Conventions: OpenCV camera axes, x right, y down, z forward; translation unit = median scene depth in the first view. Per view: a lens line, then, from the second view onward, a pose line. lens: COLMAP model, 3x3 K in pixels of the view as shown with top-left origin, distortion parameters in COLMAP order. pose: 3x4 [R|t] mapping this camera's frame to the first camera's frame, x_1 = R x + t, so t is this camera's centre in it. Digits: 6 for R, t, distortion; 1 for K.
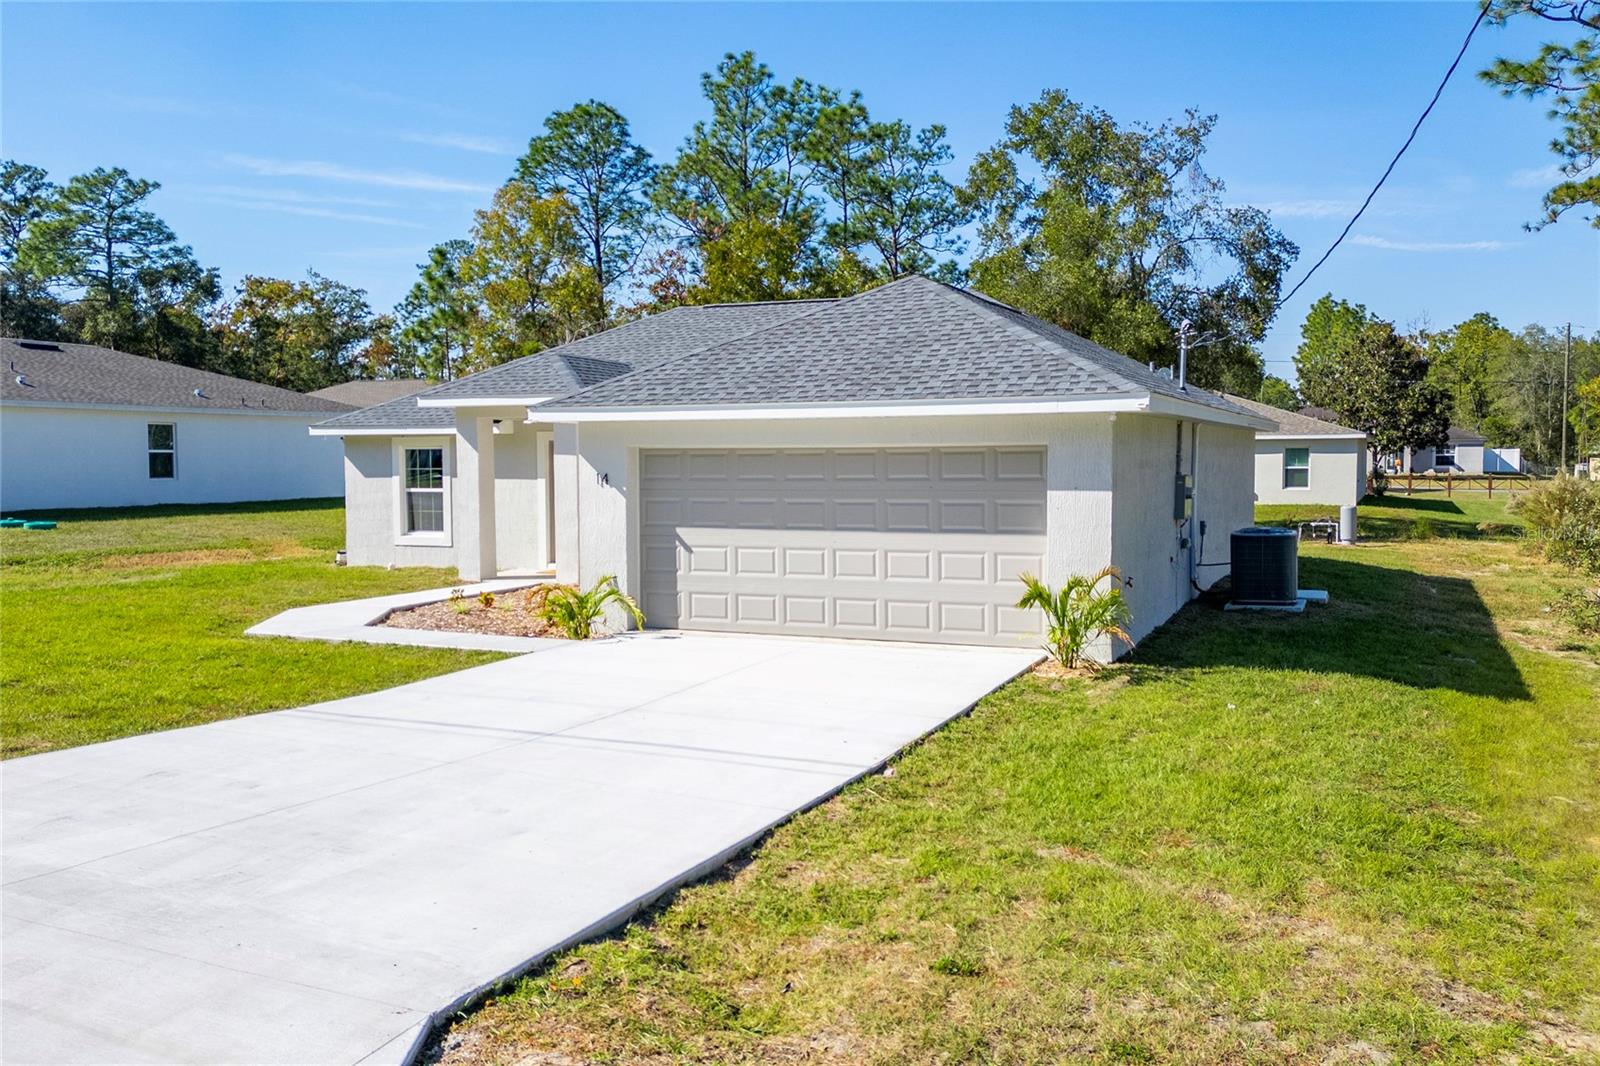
lens RADIAL K [[1325.9, 0, 793.8], [0, 1325.9, 534.9], [0, 0, 1]] dist [0.081852, -0.071704]
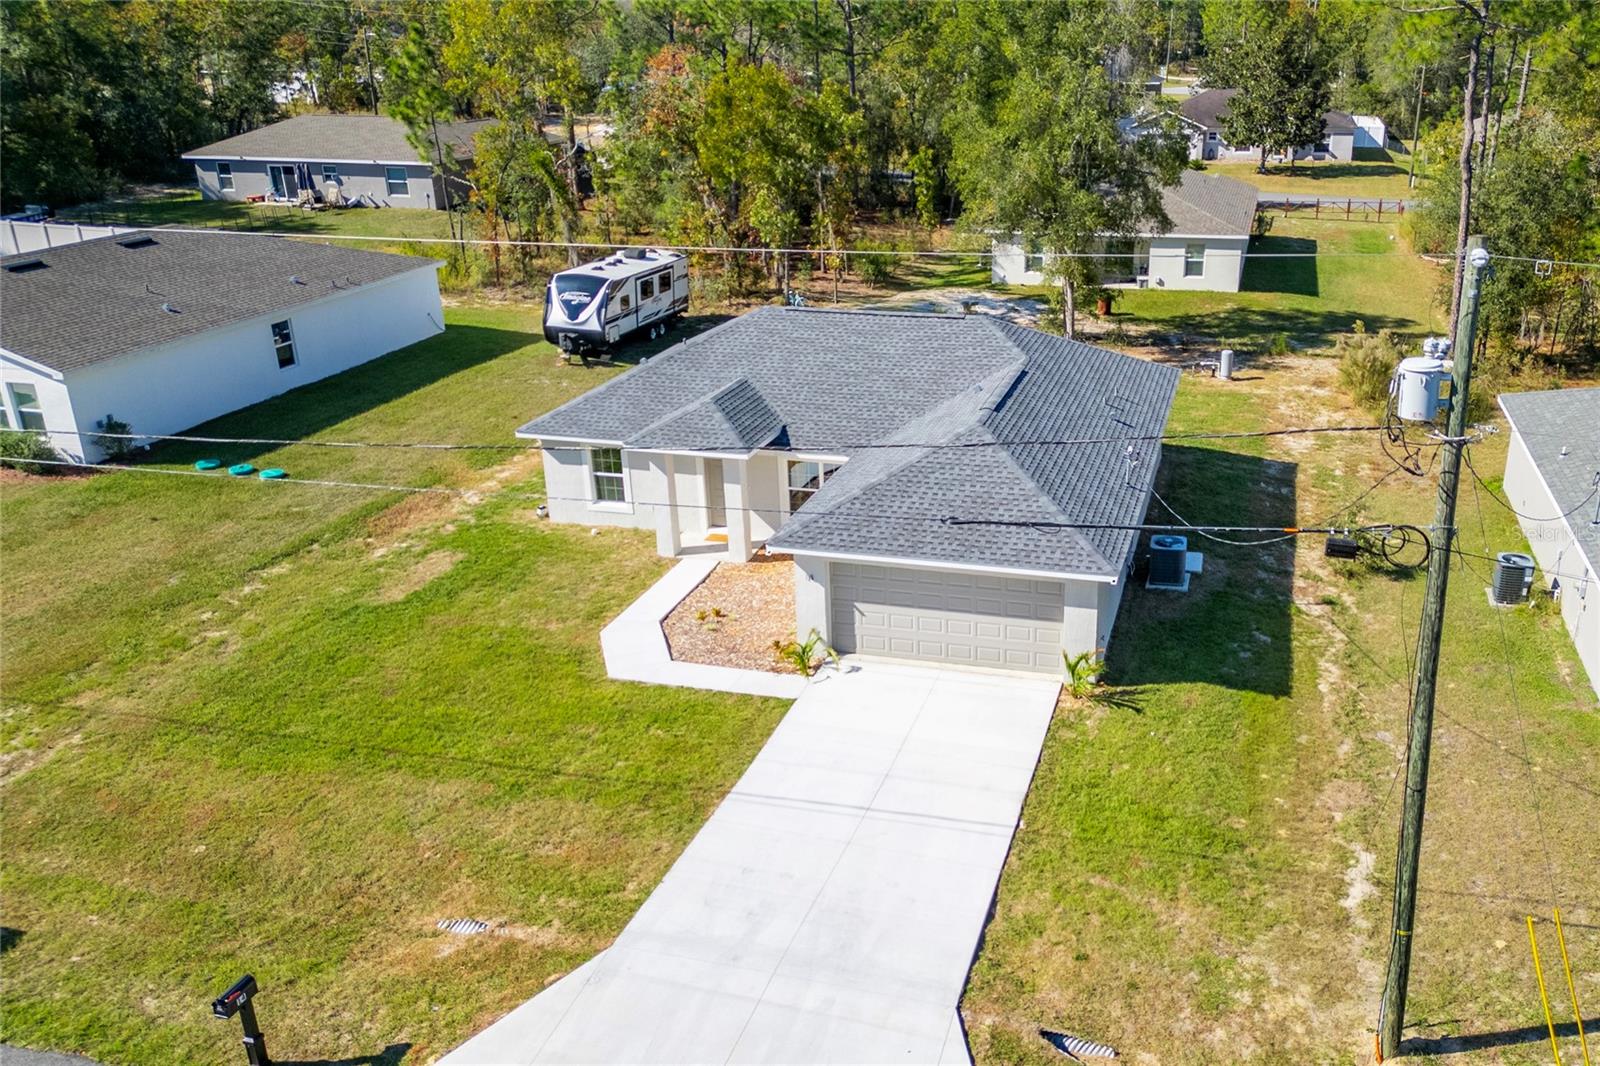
lens RADIAL K [[1325.9, 0, 940.4], [0, 1325.9, 537.9], [0, 0, 1]] dist [0.081852, -0.071704]
pose [[0.984051, -0.066006, 0.165190, -0.162919], [0.011674, 0.950574, 0.310280, -0.396329], [-0.177506, -0.303402, 0.936183, -0.404758]]
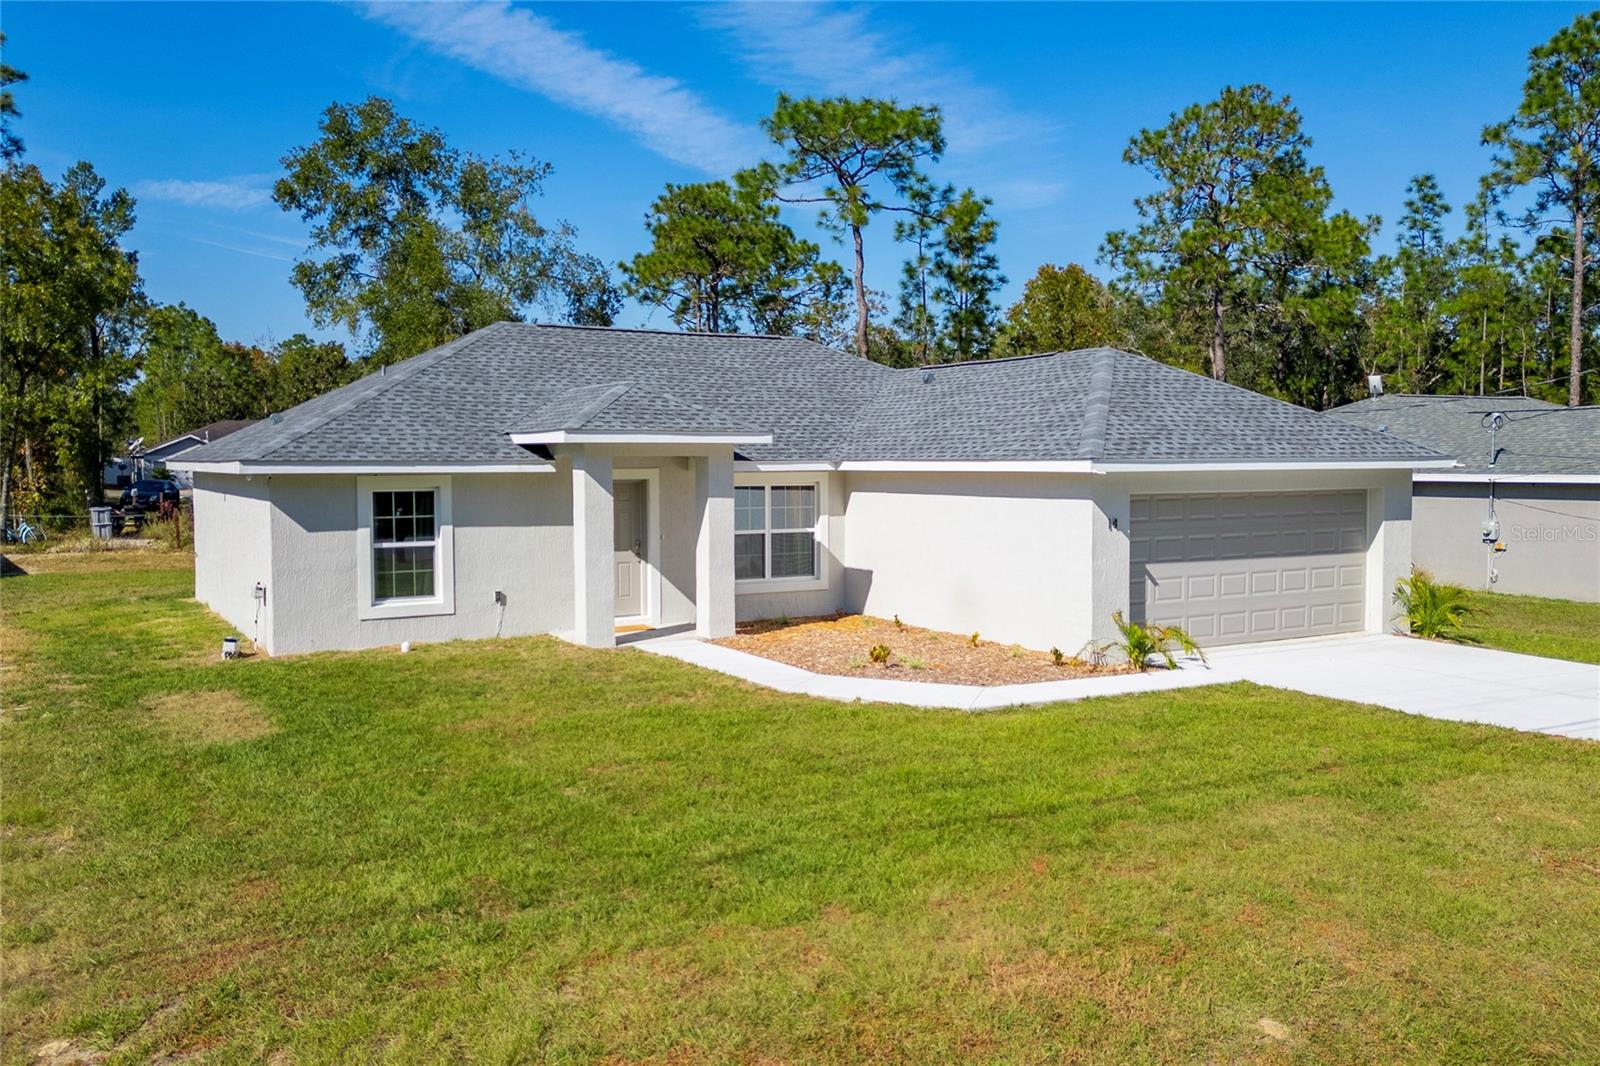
lens RADIAL K [[1325.9, 0, 794.1], [0, 1325.9, 543.6], [0, 0, 1]] dist [0.081852, -0.071704]
pose [[0.590208, -0.048873, 0.805770, -0.745593], [0.048117, 0.998521, 0.025320, -0.041668], [-0.805816, 0.023827, 0.591687, 0.354872]]
